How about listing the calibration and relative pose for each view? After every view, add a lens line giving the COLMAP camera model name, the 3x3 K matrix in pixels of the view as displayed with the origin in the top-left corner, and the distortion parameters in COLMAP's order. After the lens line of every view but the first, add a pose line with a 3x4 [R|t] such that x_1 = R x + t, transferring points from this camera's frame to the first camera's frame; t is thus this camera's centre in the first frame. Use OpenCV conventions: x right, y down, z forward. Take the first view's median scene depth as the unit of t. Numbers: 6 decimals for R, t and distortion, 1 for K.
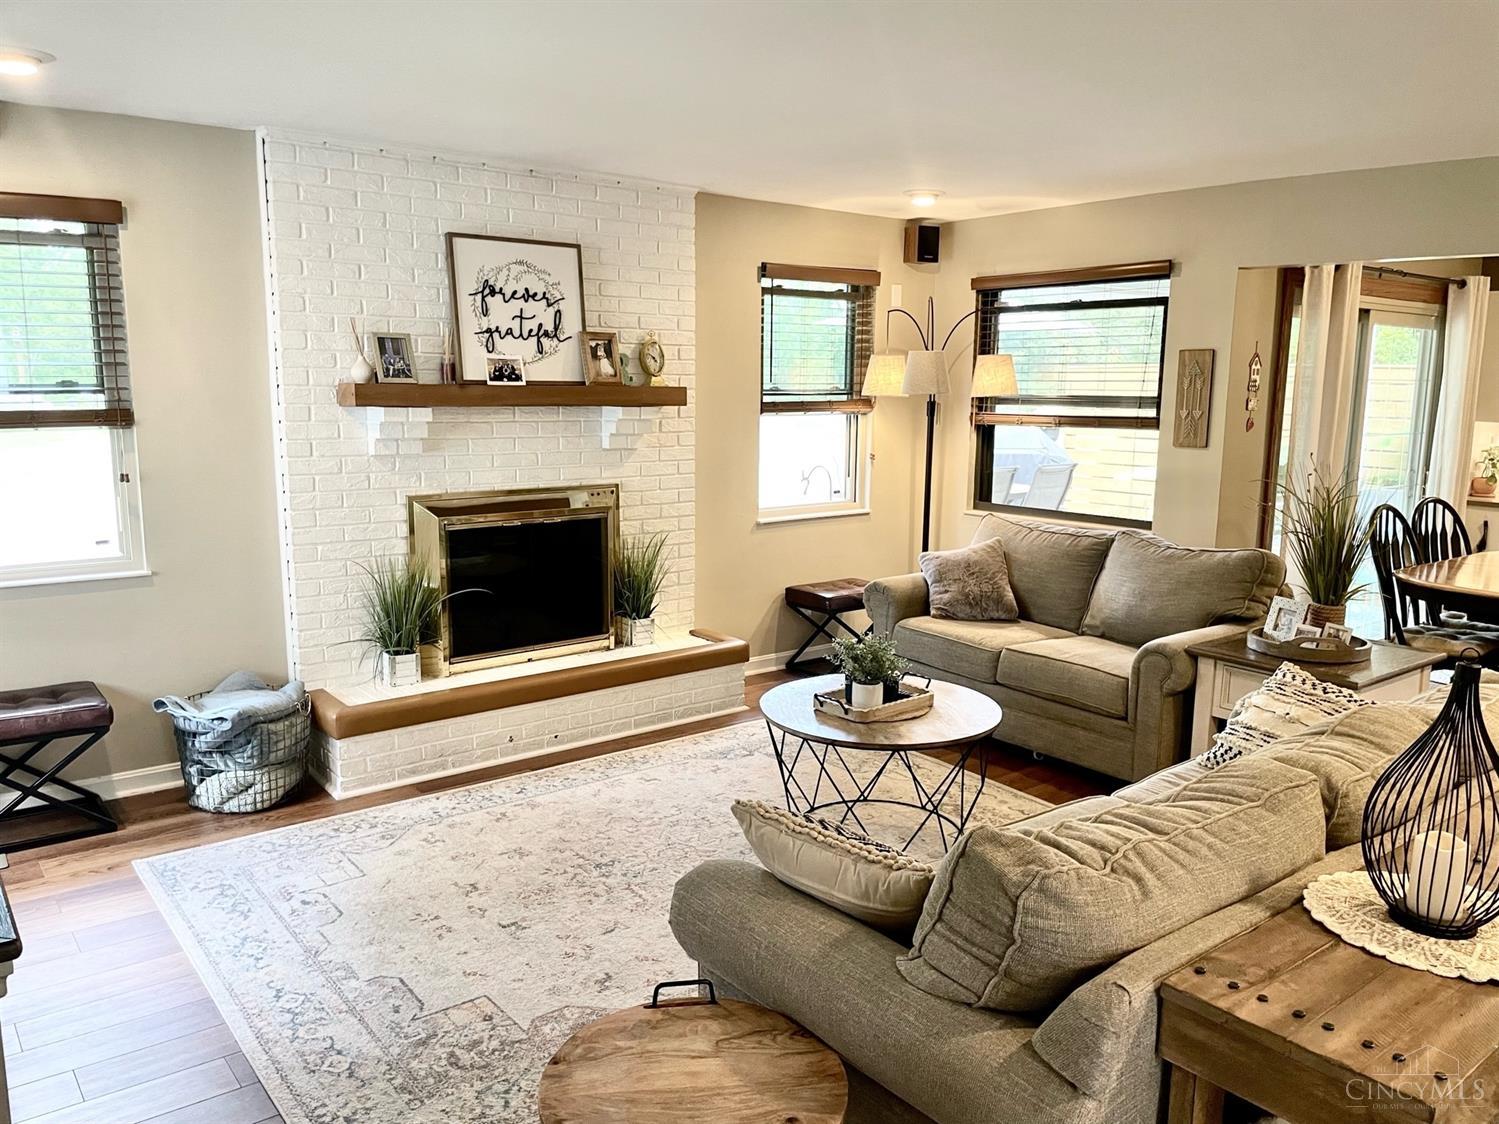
lens RADIAL K [[1135.3, 0, 754.0], [0, 1135.3, 567.1], [0, 0, 1]] dist [0.088249, -0.135764]
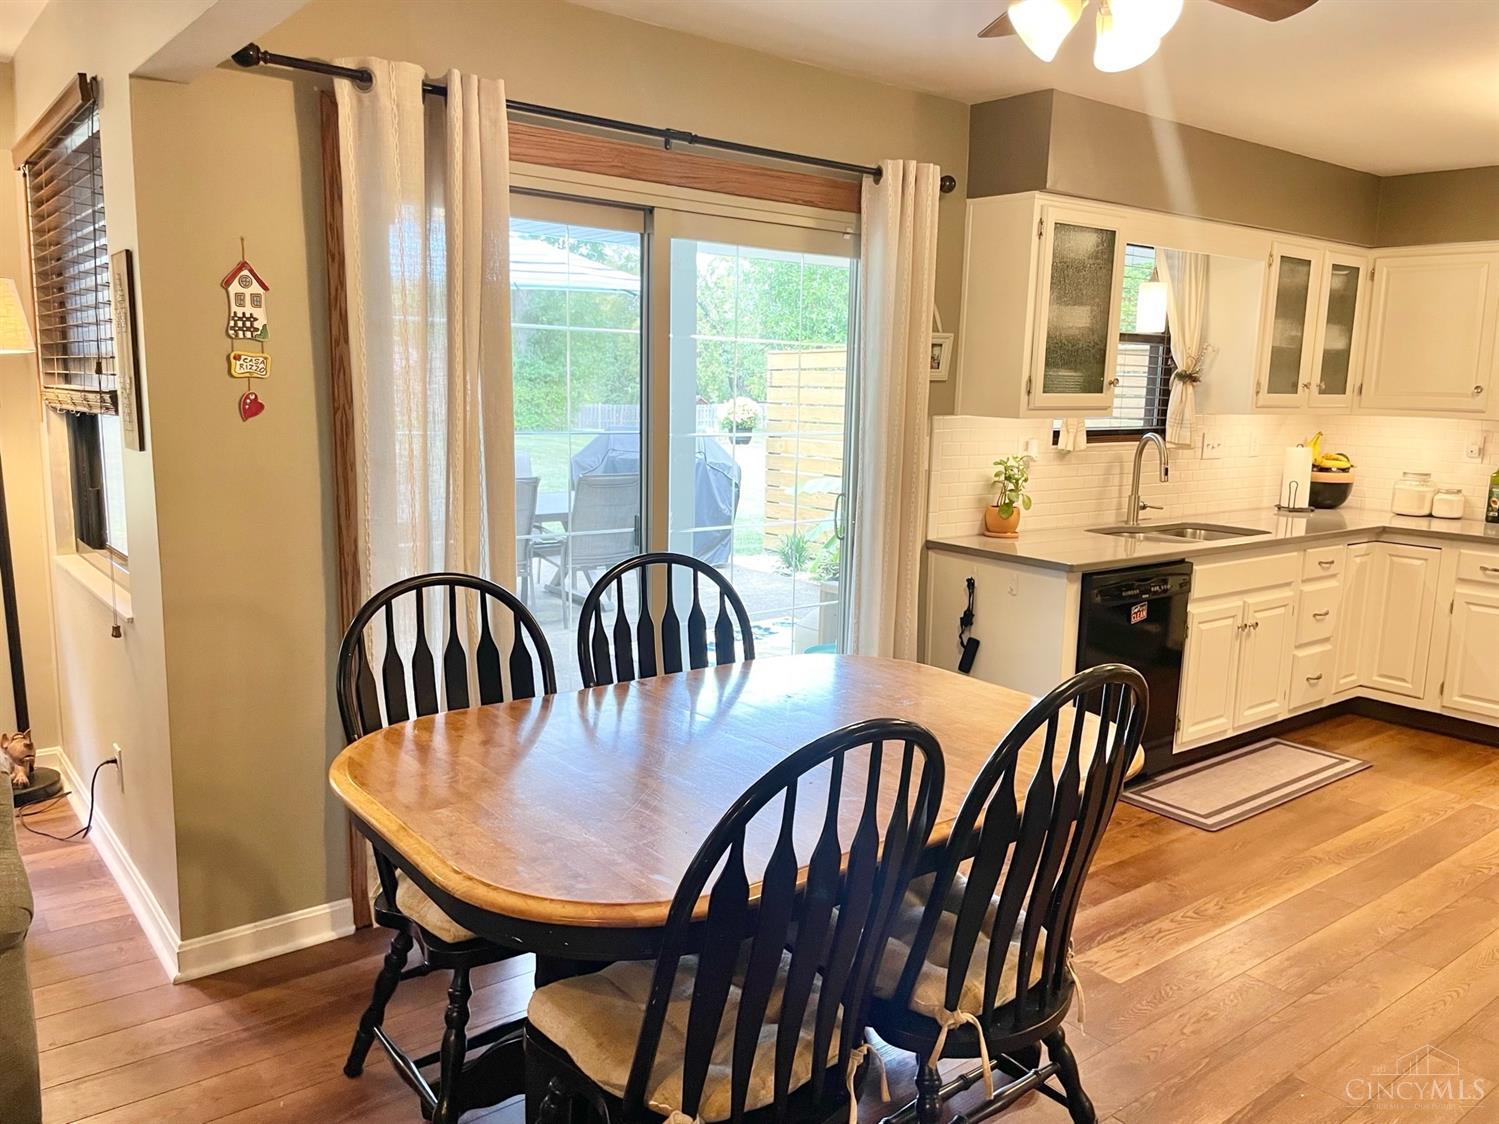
lens RADIAL K [[1135.3, 0, 754.0], [0, 1135.3, 567.1], [0, 0, 1]] dist [0.088249, -0.135764]
pose [[0.999872, 0.009027, 0.013230, 0.708707], [-0.009020, 0.999959, -0.000572, -0.061914], [-0.013234, 0.000452, 0.999912, 0.549515]]
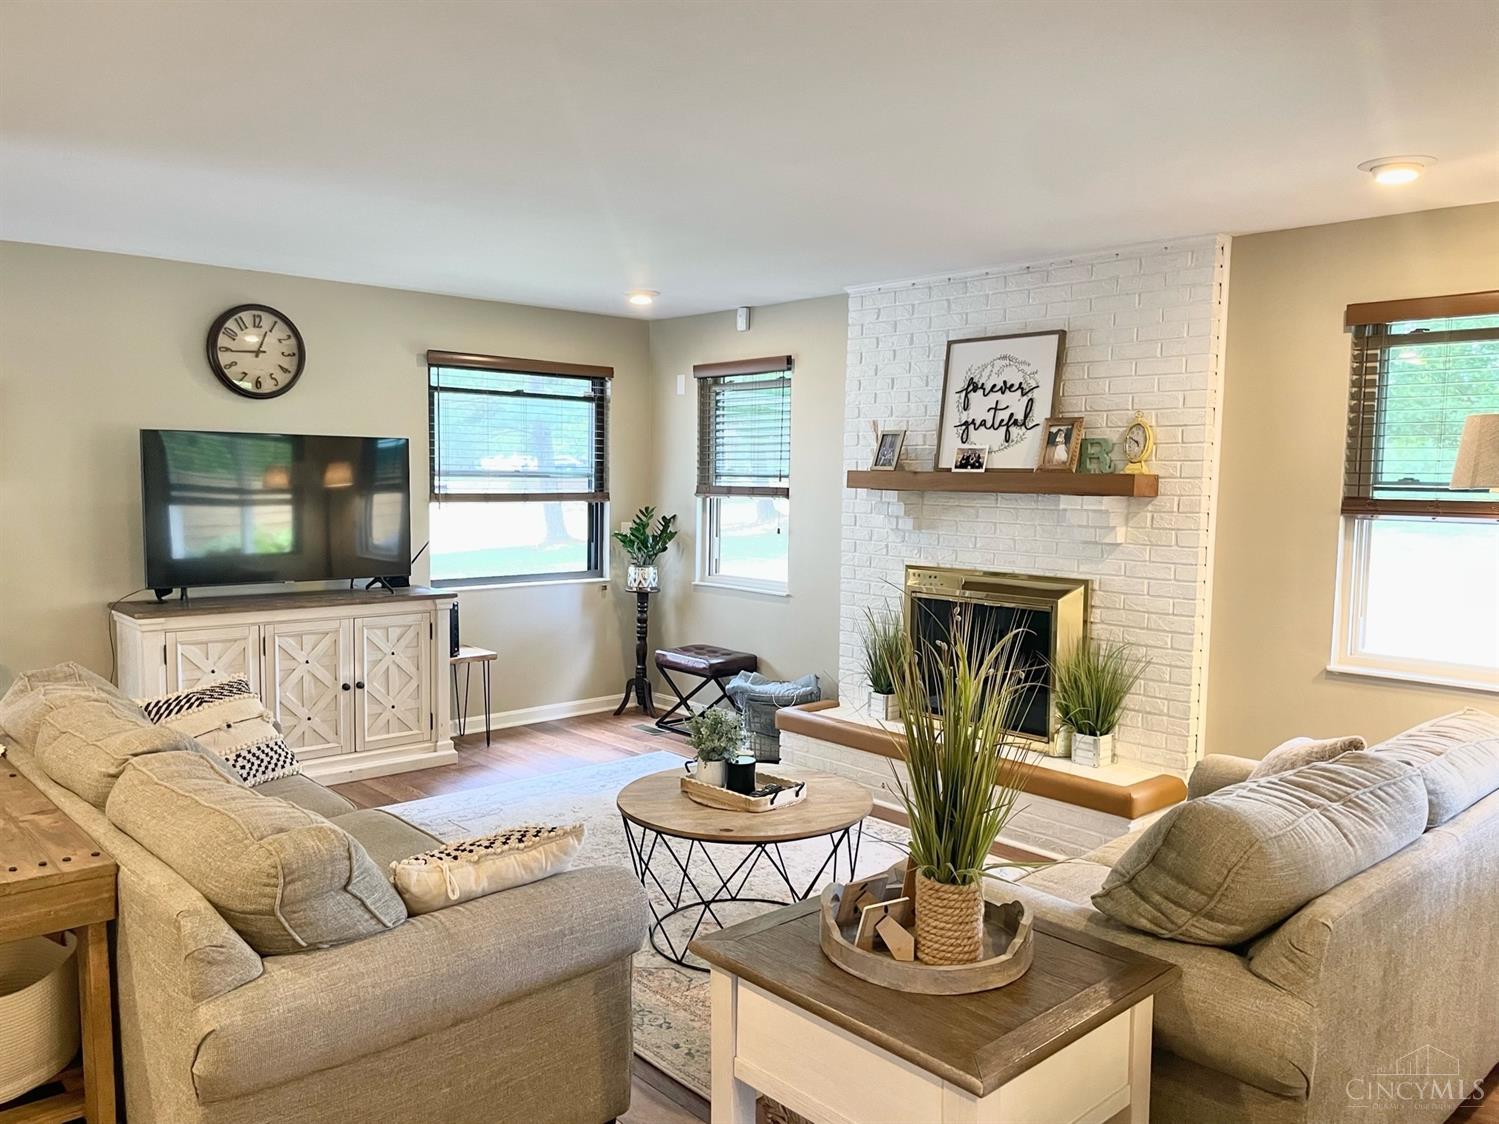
lens RADIAL K [[1135.3, 0, 754.0], [0, 1135.3, 567.1], [0, 0, 1]] dist [0.088249, -0.135764]
pose [[0.071029, 0.075465, -0.994615, 0.824212], [-0.176968, 0.982269, 0.061890, -0.099898], [0.981650, 0.171619, 0.083125, 0.710465]]
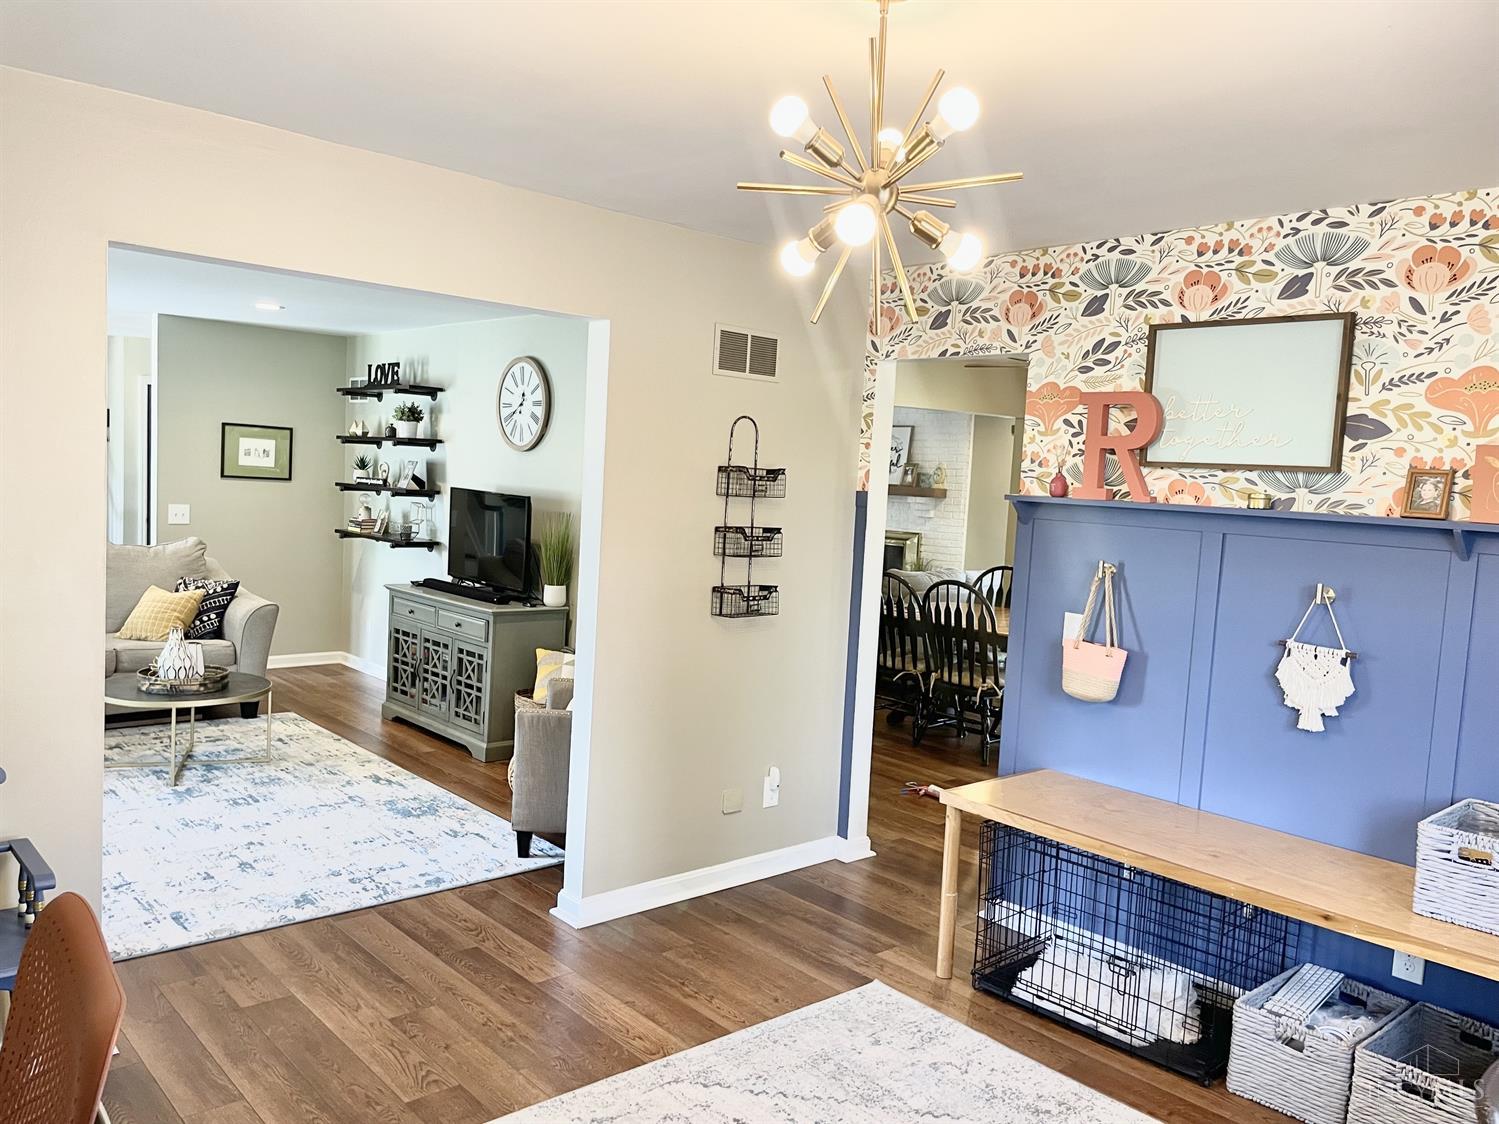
lens RADIAL K [[1135.3, 0, 754.0], [0, 1135.3, 567.1], [0, 0, 1]] dist [0.088249, -0.135764]
pose [[0.066046, 0.062350, -0.995867, 2.126370], [-0.211902, 0.976157, 0.047062, -0.049120], [0.975057, 0.207918, 0.077684, 0.588409]]
